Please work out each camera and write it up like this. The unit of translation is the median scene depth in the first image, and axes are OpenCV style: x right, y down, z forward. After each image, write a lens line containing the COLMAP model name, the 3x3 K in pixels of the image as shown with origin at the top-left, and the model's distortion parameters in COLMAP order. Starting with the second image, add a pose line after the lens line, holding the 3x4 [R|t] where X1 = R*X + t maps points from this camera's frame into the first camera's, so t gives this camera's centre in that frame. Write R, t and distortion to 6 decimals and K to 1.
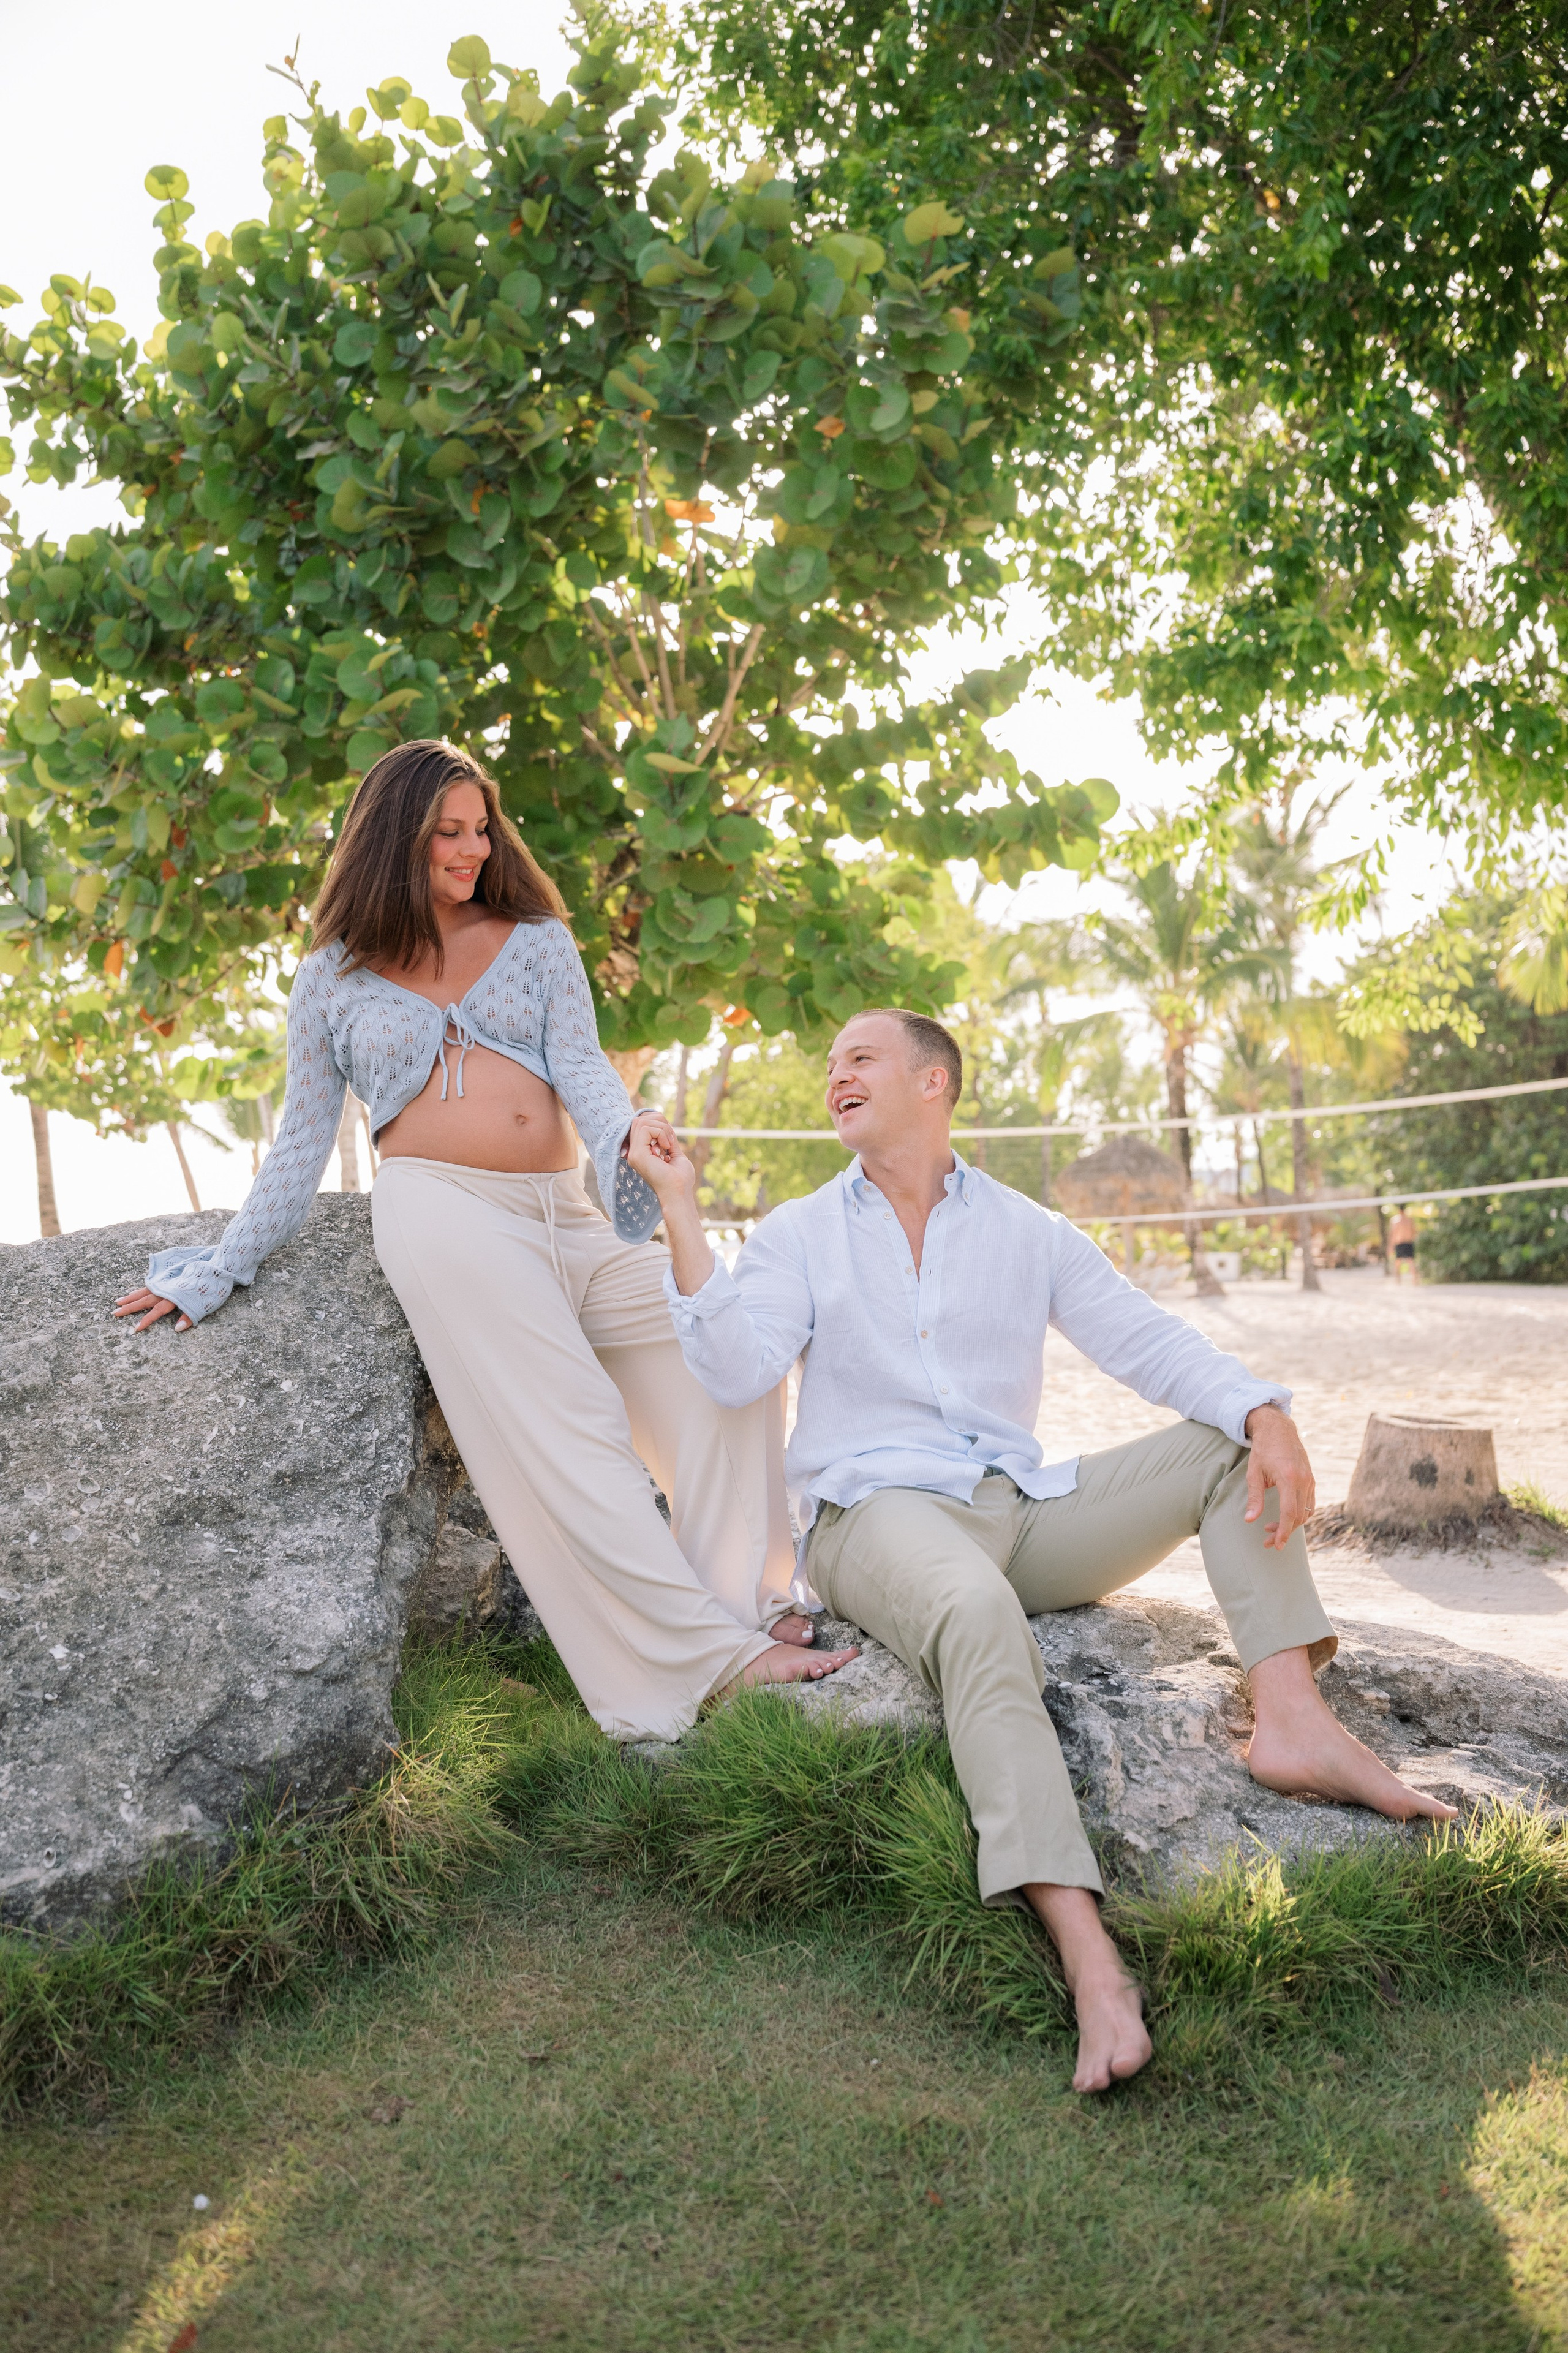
lens RADIAL K [[2207.8, 0, 770.8], [0, 2207.8, 1179.4], [0, 0, 1]] dist [-0.001127, -0.007098]
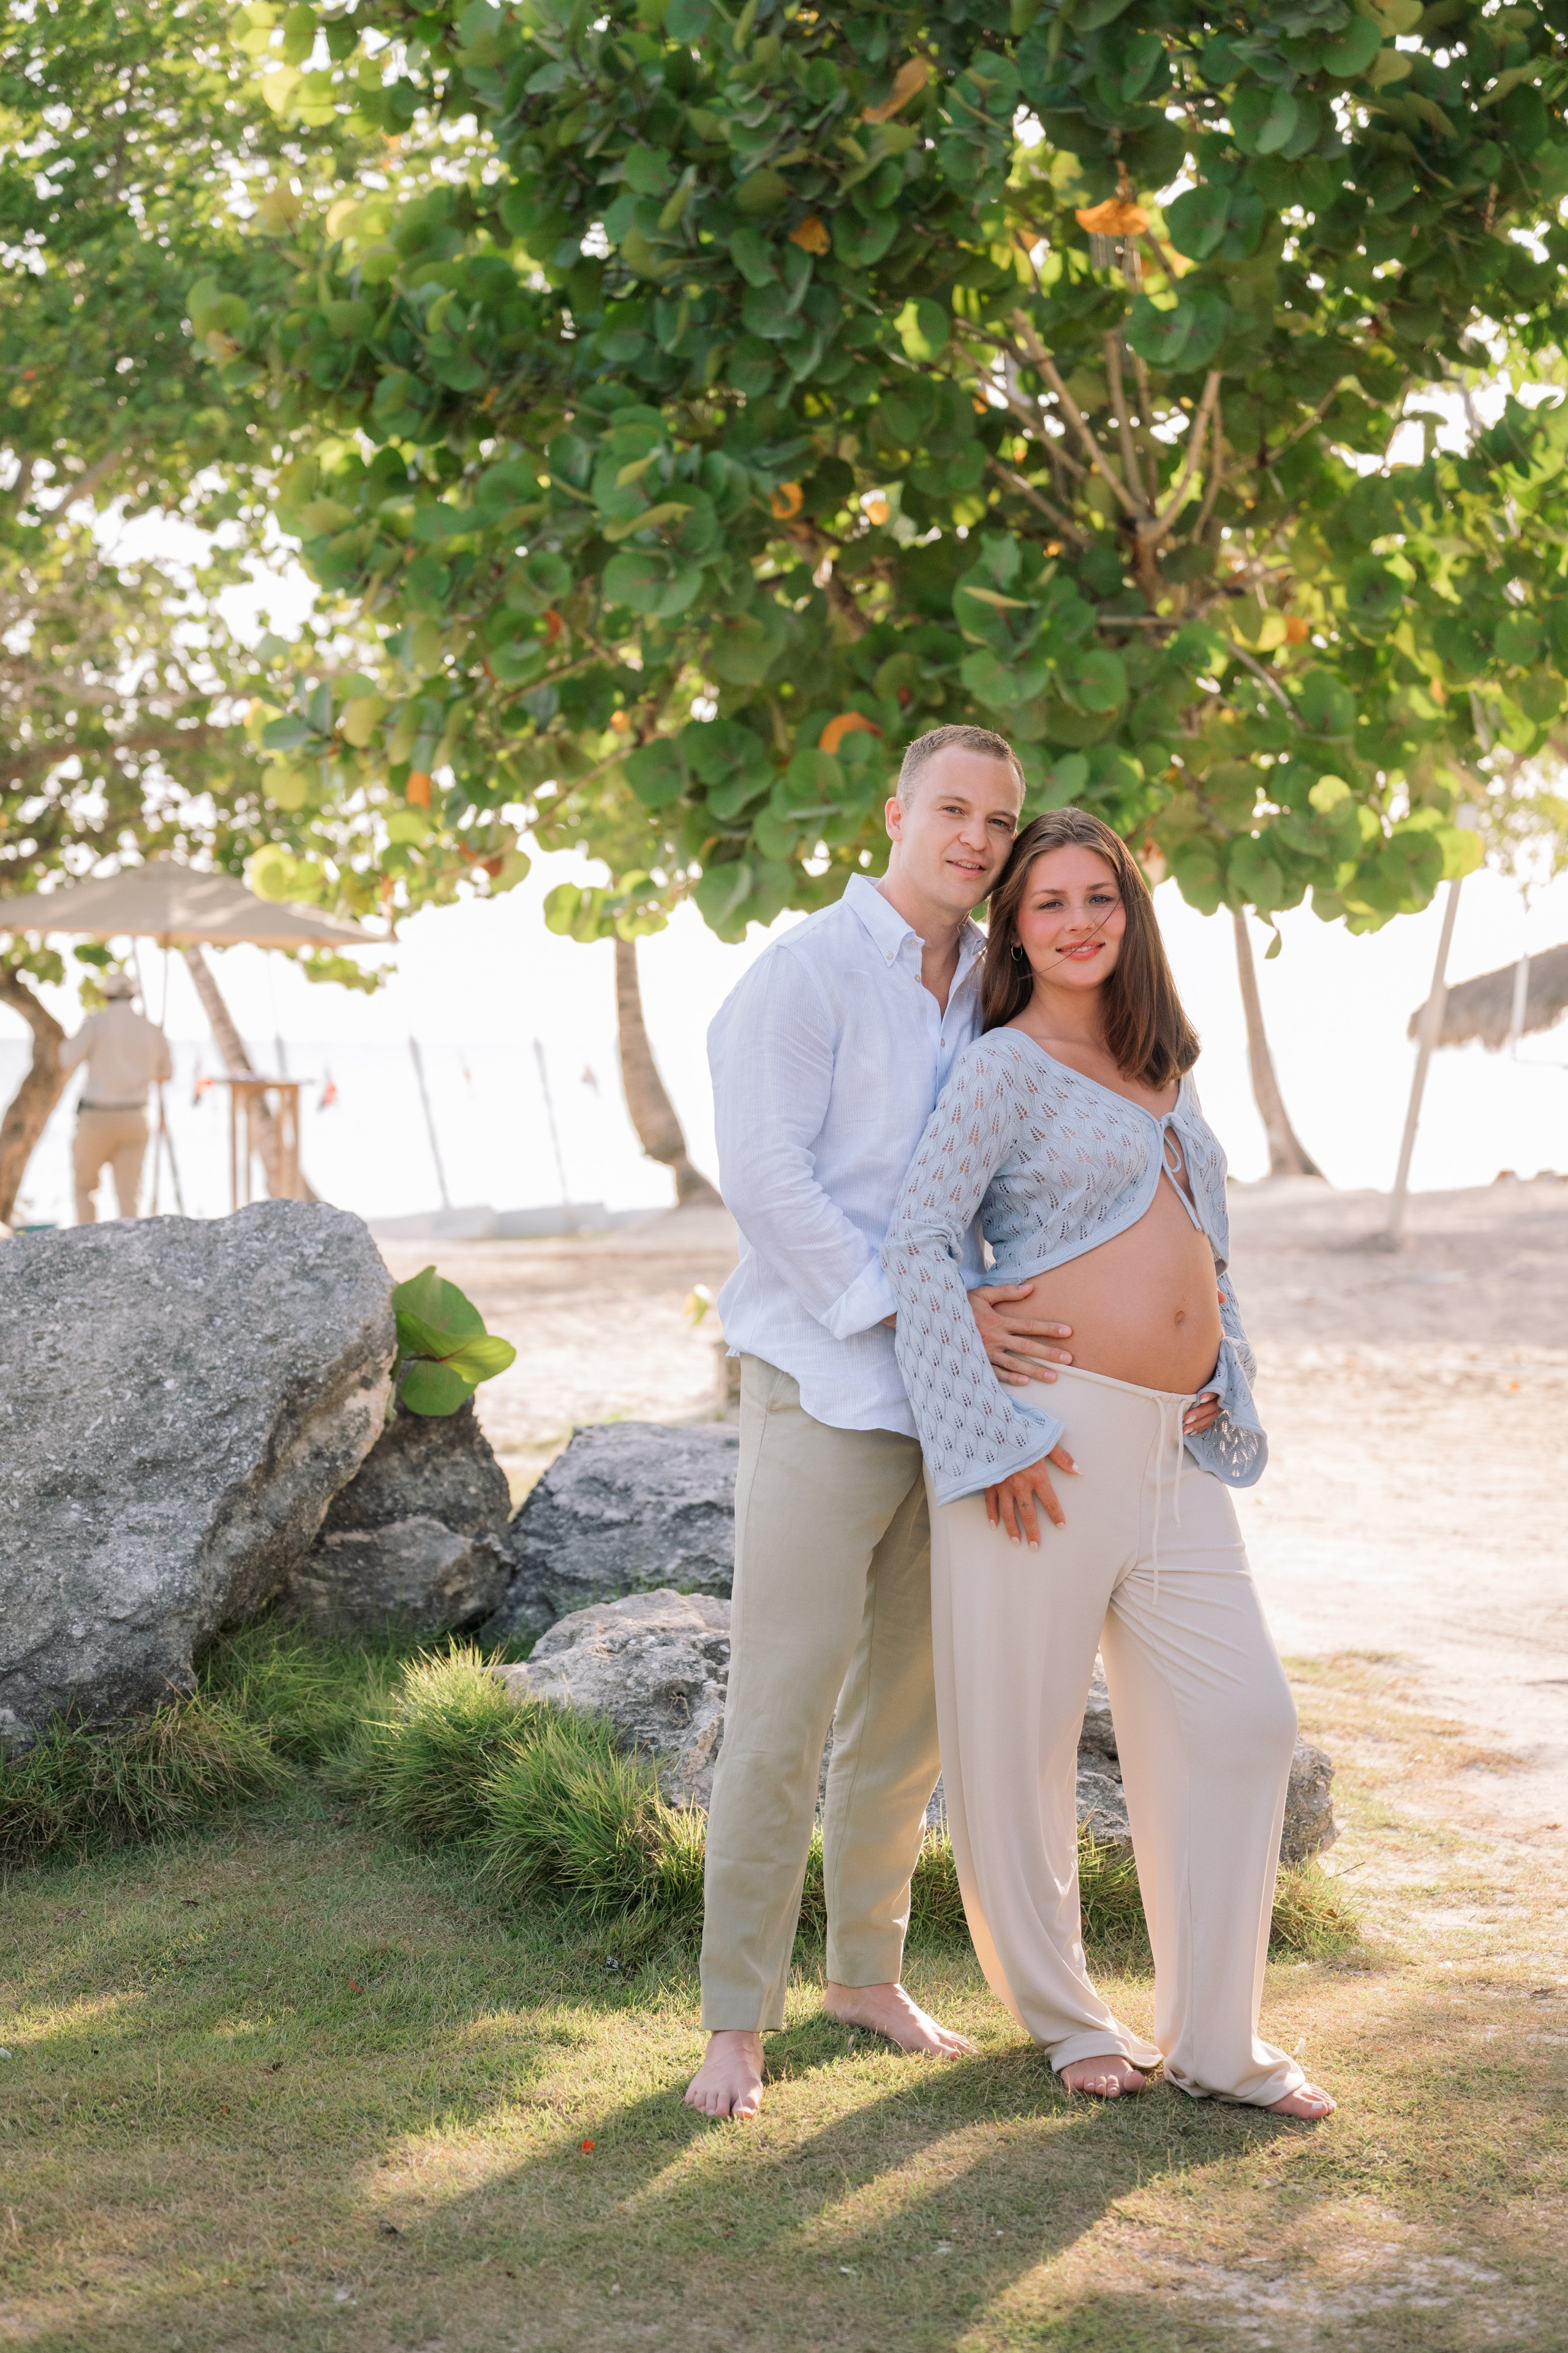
lens RADIAL K [[4121.3, 0, 784.0], [0, 4121.3, 1176.5], [0, 0, 1]] dist [0.011448, -0.318773]
pose [[0.951217, 0.046084, -0.305060, 0.766130], [-0.026673, 0.997363, 0.067498, -0.175020], [0.307366, -0.056068, 0.949938, -0.977715]]
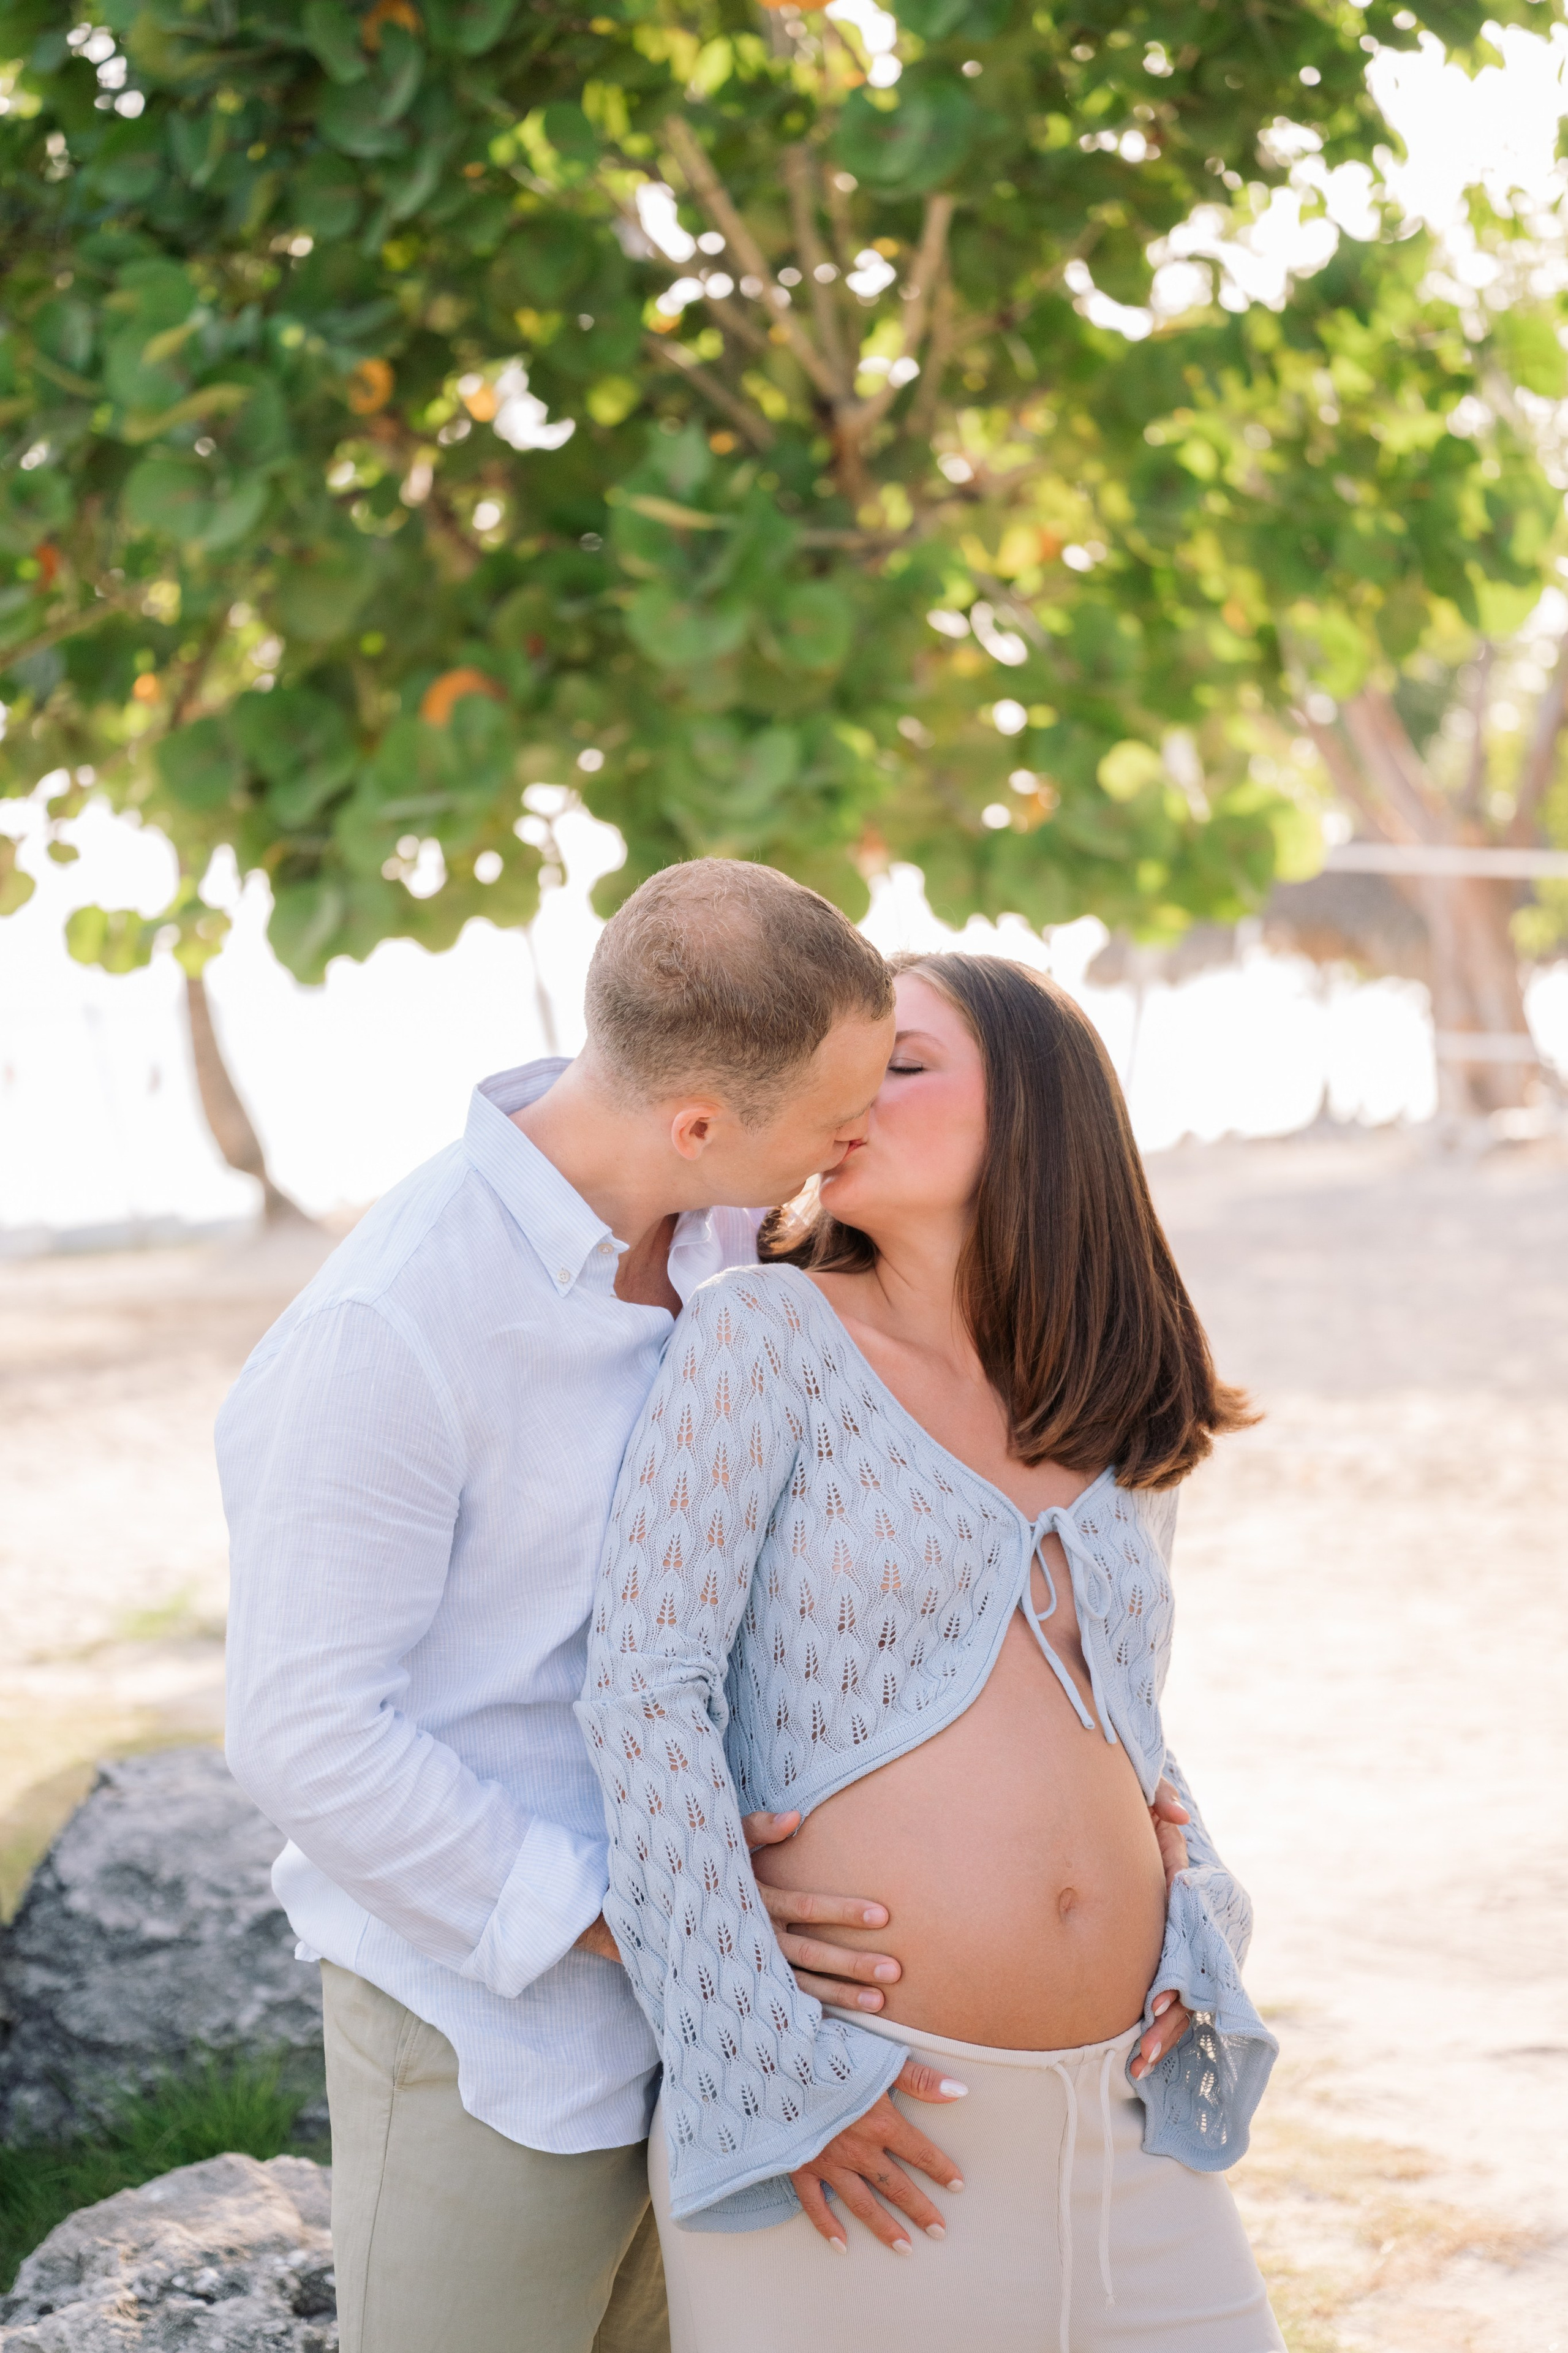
lens RADIAL K [[4553.7, 0, 784.0], [0, 4553.7, 1176.5], [0, 0, 1]] dist [-0.064546, 0.100420]
pose [[0.975233, 0.013489, -0.220769, 0.545875], [0.003039, 0.997227, 0.074357, -0.234506], [0.221159, -0.073187, 0.972488, -0.305183]]
